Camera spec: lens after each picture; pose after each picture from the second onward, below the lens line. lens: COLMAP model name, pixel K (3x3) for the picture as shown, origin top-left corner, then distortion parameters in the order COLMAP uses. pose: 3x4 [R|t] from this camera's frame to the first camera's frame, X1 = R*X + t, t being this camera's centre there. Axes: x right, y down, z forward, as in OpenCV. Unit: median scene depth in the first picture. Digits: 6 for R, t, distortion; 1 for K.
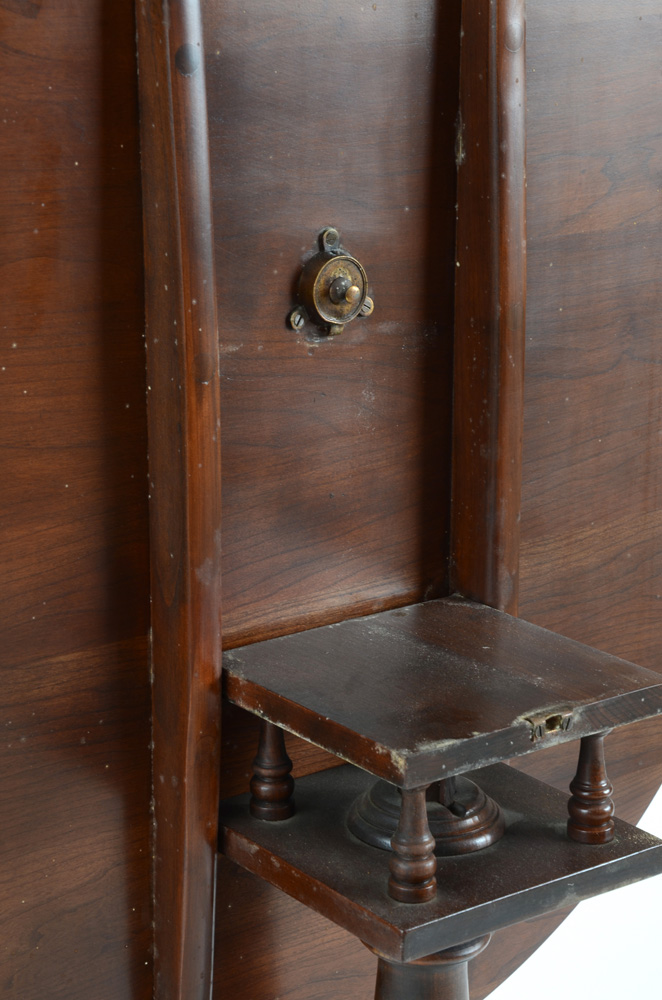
lens RADIAL K [[2298.1, 0, 331.0], [0, 2298.1, 500.0], [0, 0, 1]] dist [0.427752, 0.091643]
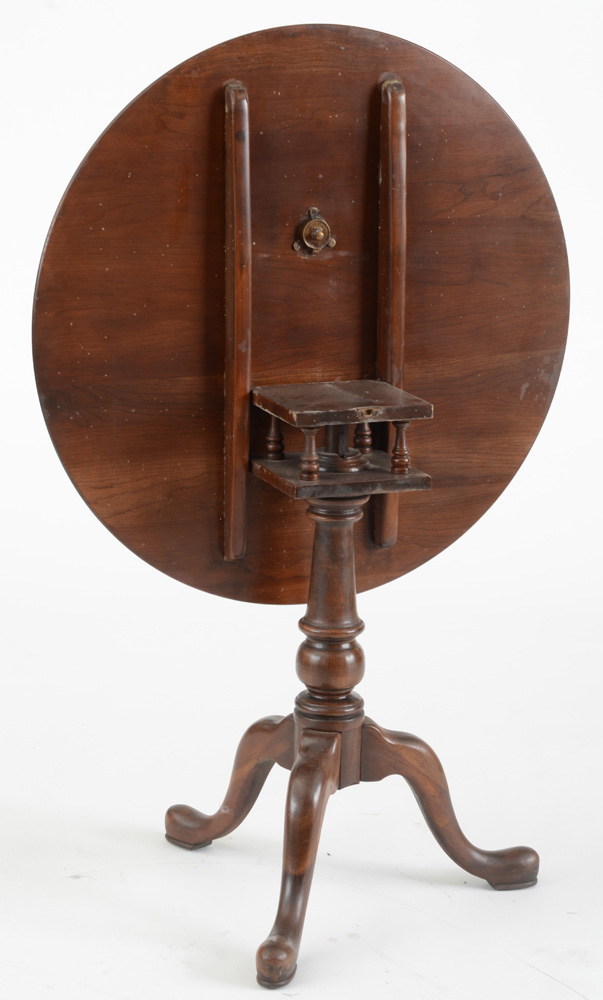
lens RADIAL K [[2537.3, 0, 290.2], [0, 2537.3, 499.7], [0, 0, 1]] dist [0.420567, 0.332973]
pose [[0.965393, 0.071689, -0.250753, 0.649846], [-0.080022, 0.996524, -0.023181, 0.240745], [0.248219, 0.042445, 0.967774, -1.504976]]
